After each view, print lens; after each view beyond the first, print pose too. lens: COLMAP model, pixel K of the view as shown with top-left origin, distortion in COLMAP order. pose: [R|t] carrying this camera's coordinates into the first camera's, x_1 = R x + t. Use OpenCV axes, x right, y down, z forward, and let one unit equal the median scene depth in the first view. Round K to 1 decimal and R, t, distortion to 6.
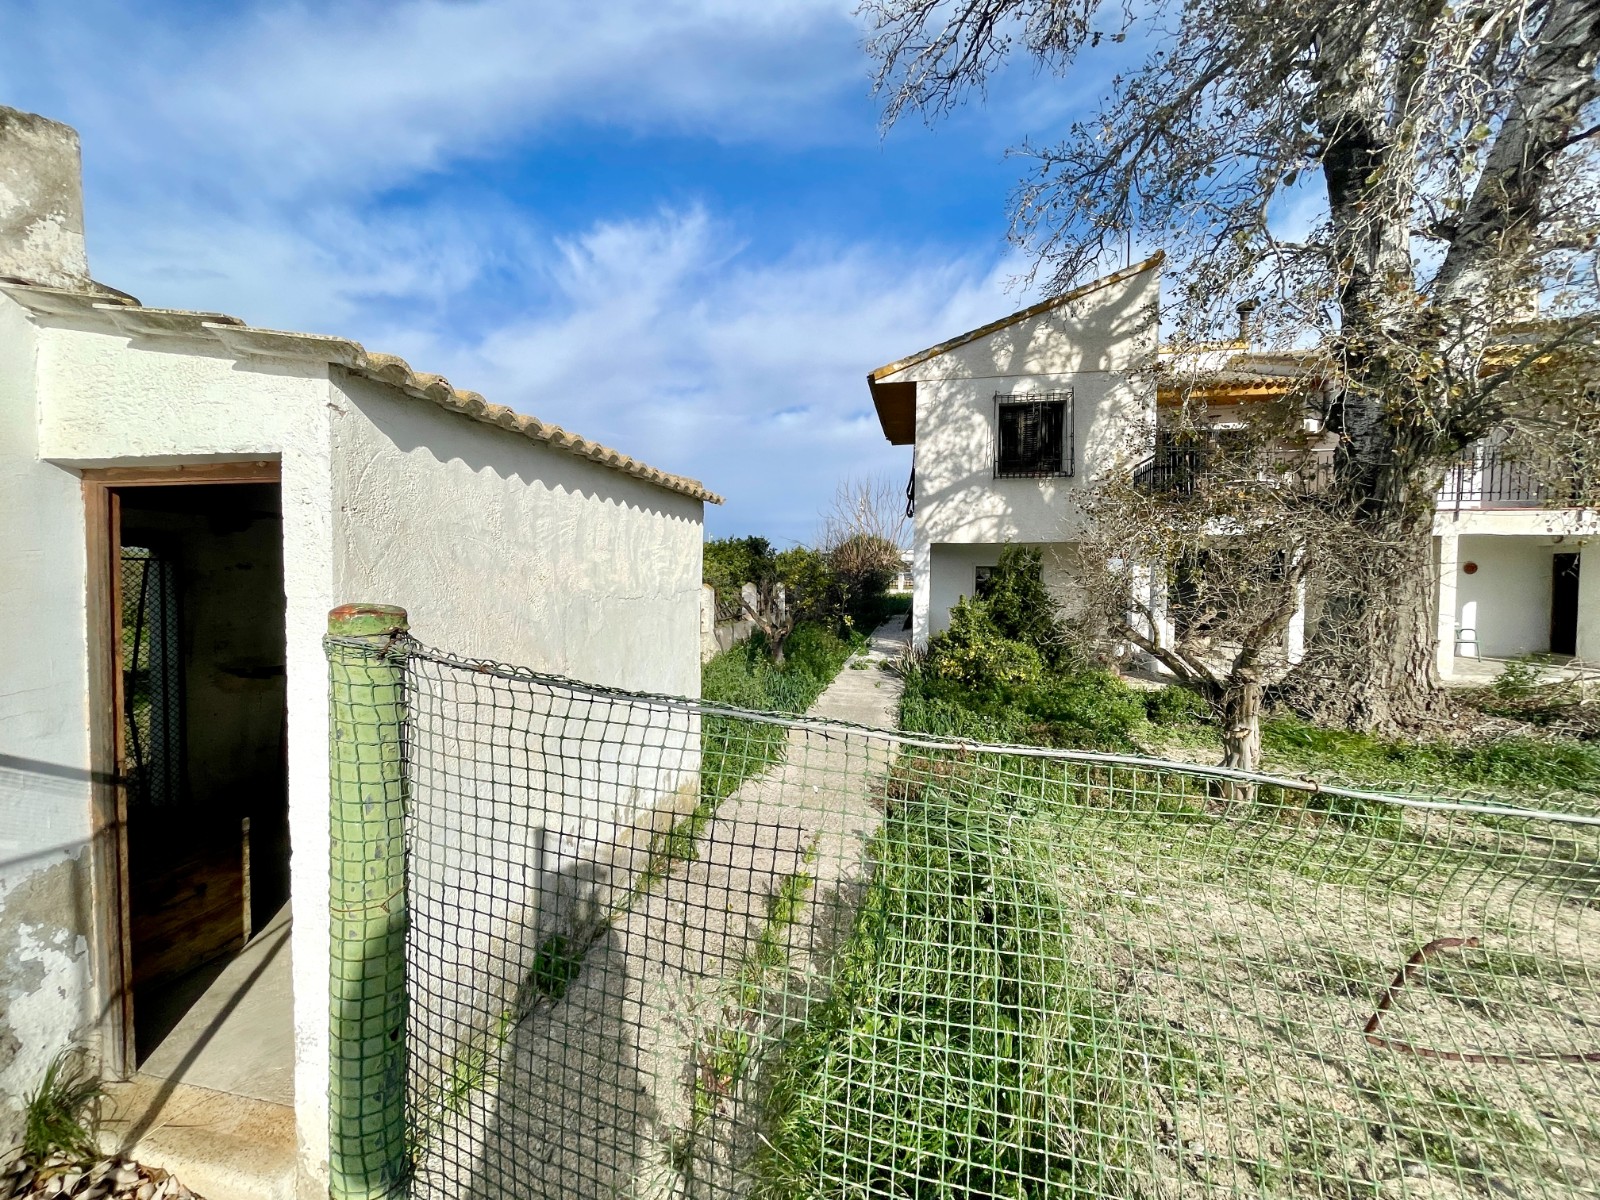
lens RADIAL K [[640.1, 0, 816.6], [0, 640.1, 591.6], [0, 0, 1]] dist [-0.000090, 0.000351]
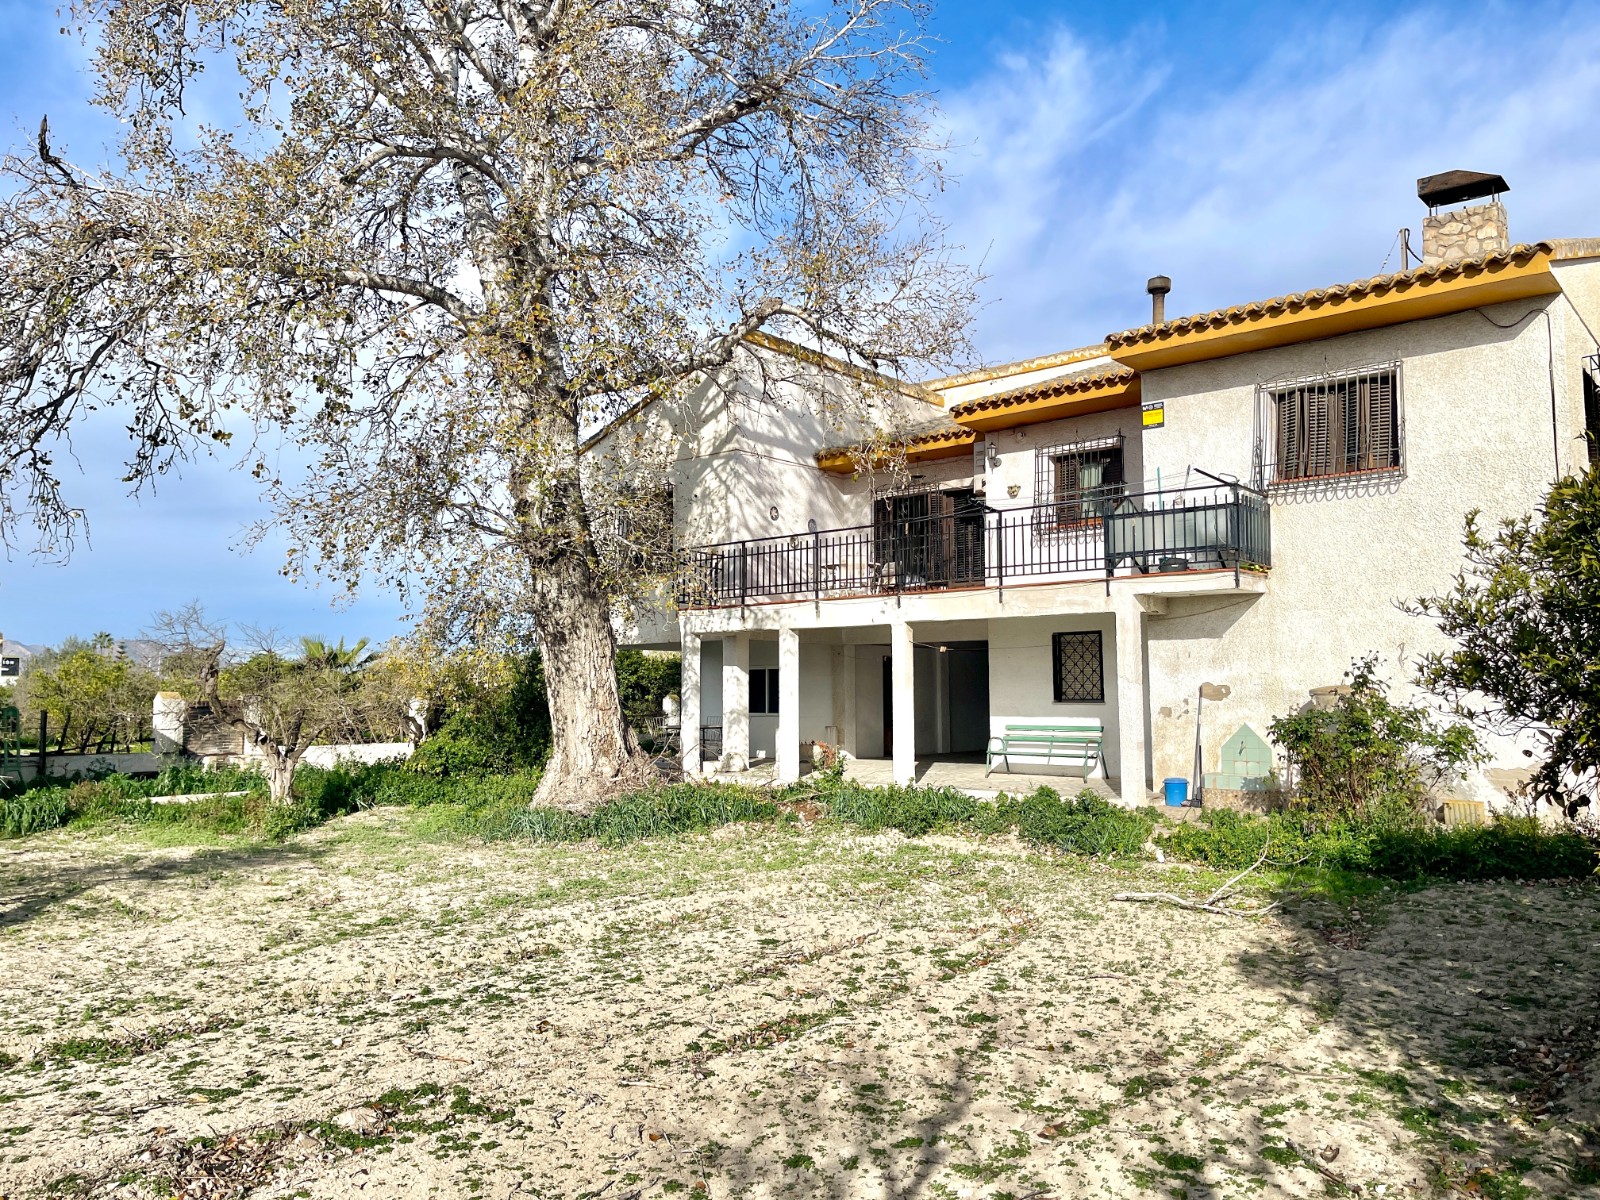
lens RADIAL K [[1205.0, 0, 800.3], [0, 1205.0, 603.5], [0, 0, 1]] dist [0.091075, -0.115072]
pose [[0.866772, -0.049819, -0.496210, 1.419457], [0.003264, 0.995543, -0.094251, 0.033499], [0.498694, 0.080074, 0.863071, -0.414951]]
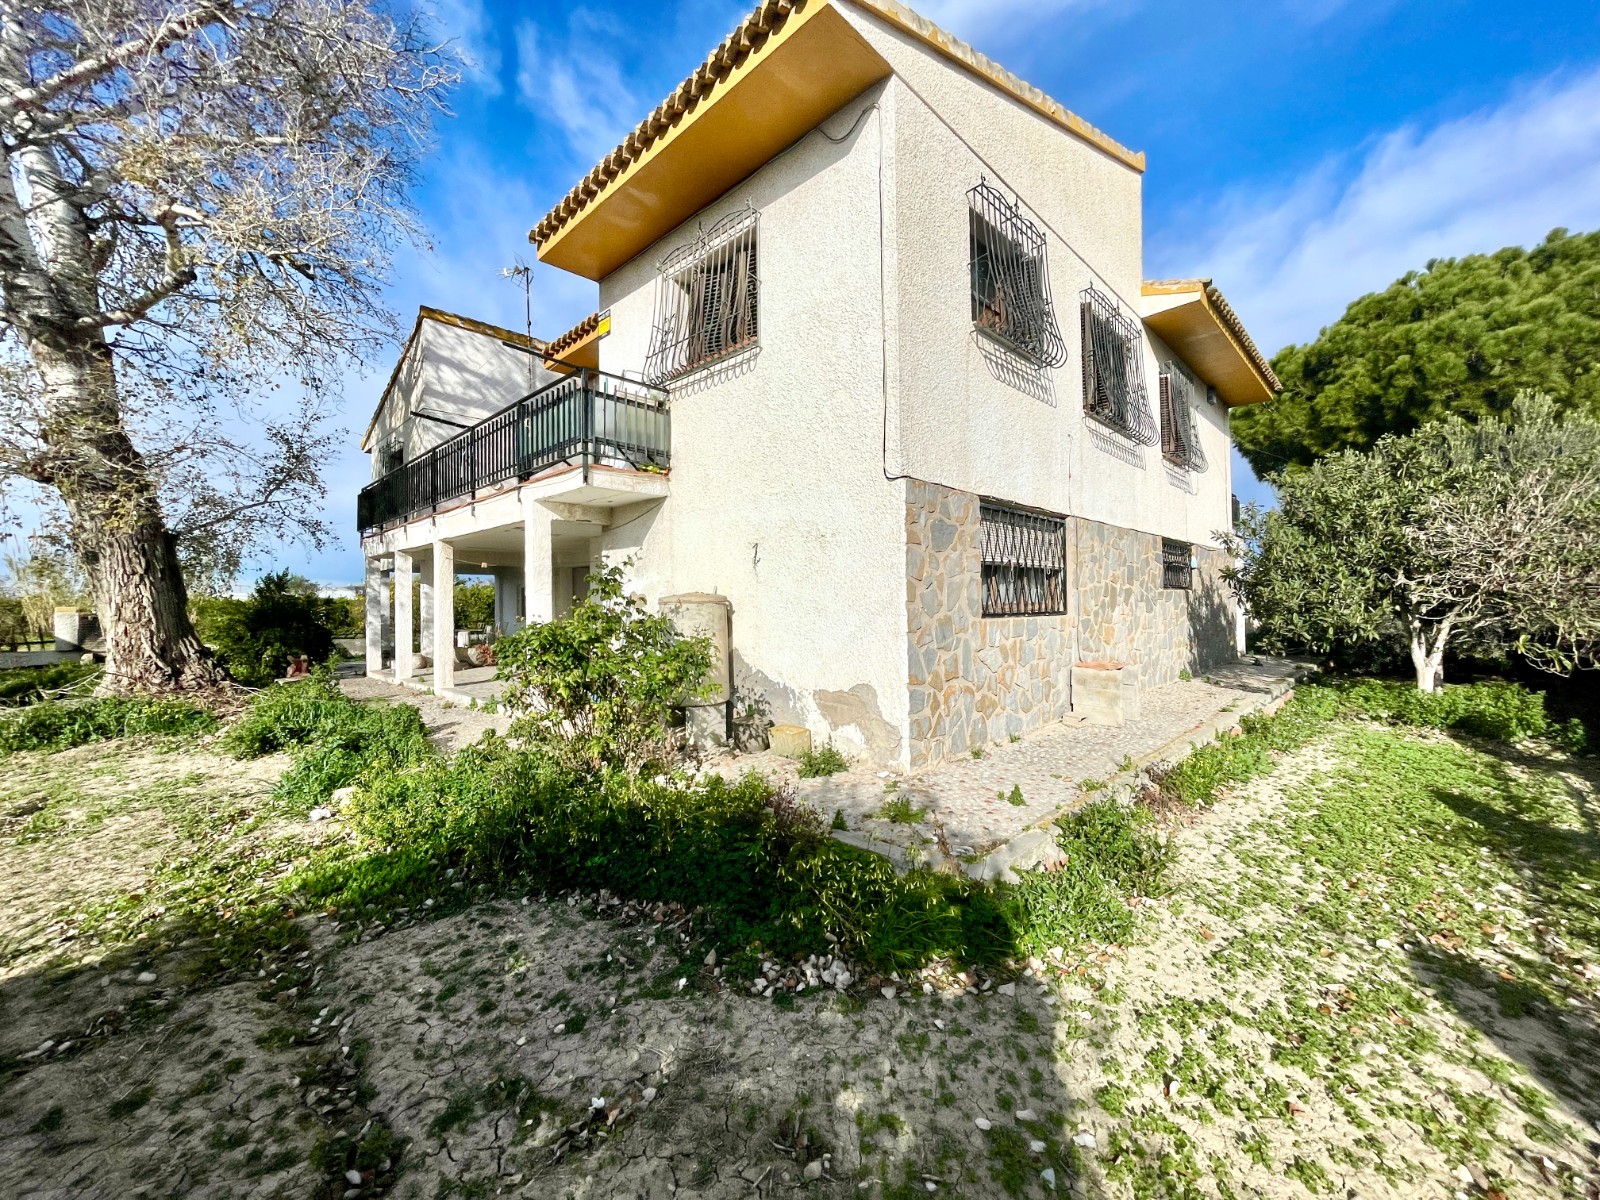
lens RADIAL K [[637.8, 0, 793.3], [0, 637.8, 597.6], [0, 0, 1]] dist [-0.001499, 0.000311]
pose [[0.831198, -0.023421, -0.555482, 1.642373], [0.011080, 0.999612, -0.025567, 0.021994], [0.555866, 0.015096, 0.831135, 0.413214]]
